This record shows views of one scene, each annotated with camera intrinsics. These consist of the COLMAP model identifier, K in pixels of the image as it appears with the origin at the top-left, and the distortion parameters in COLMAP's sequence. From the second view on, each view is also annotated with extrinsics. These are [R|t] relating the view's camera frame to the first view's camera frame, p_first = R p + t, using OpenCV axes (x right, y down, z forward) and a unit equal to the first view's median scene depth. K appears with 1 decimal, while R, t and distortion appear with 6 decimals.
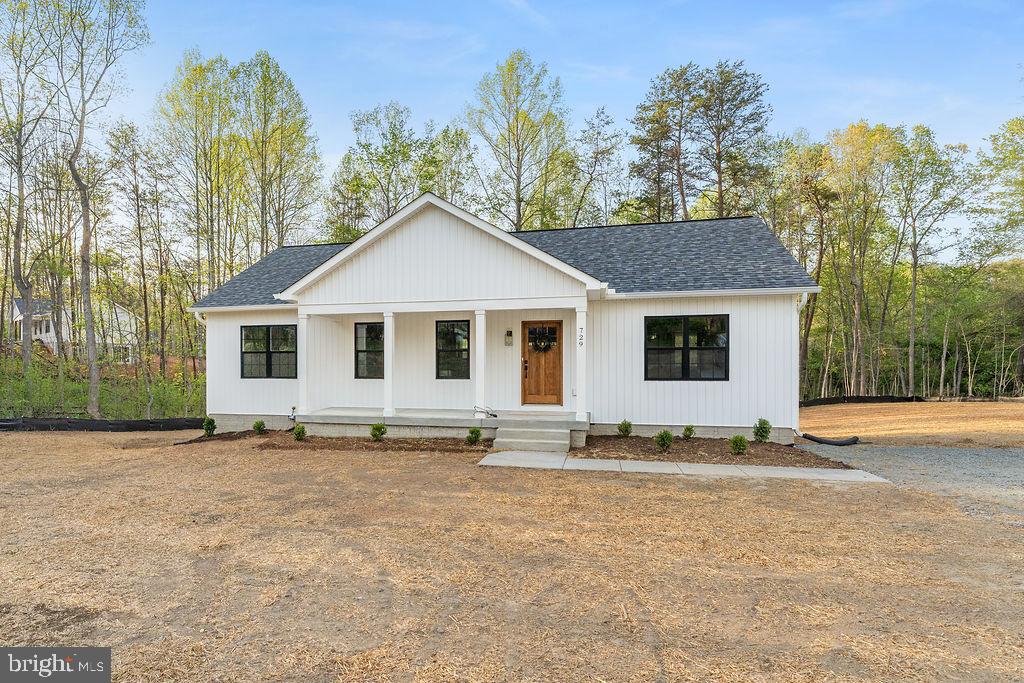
lens RADIAL K [[566.6, 0, 511.9], [0, 566.6, 373.7], [0, 0, 1]] dist [0.017600, -0.000076]
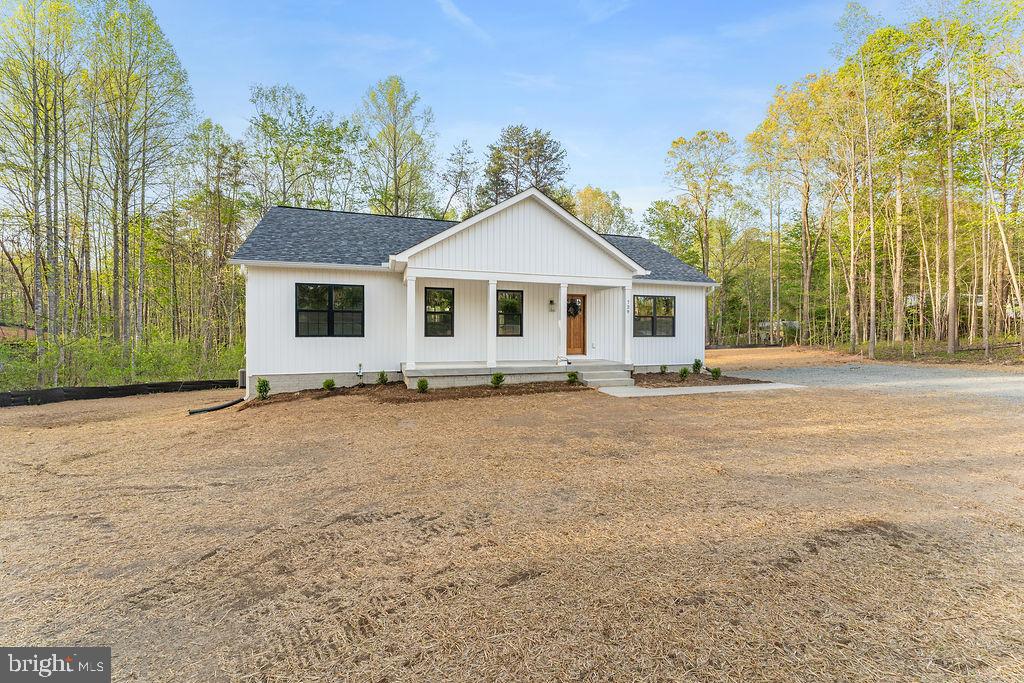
lens RADIAL K [[415.4, 0, 512.0], [0, 415.4, 341.5], [0, 0, 1]] dist [-0.001113, -0.000120]
pose [[0.843707, -0.007468, 0.536752, -0.580923], [0.004522, 0.999967, 0.006805, 0.013507], [-0.536785, -0.003314, 0.843712, 0.212840]]
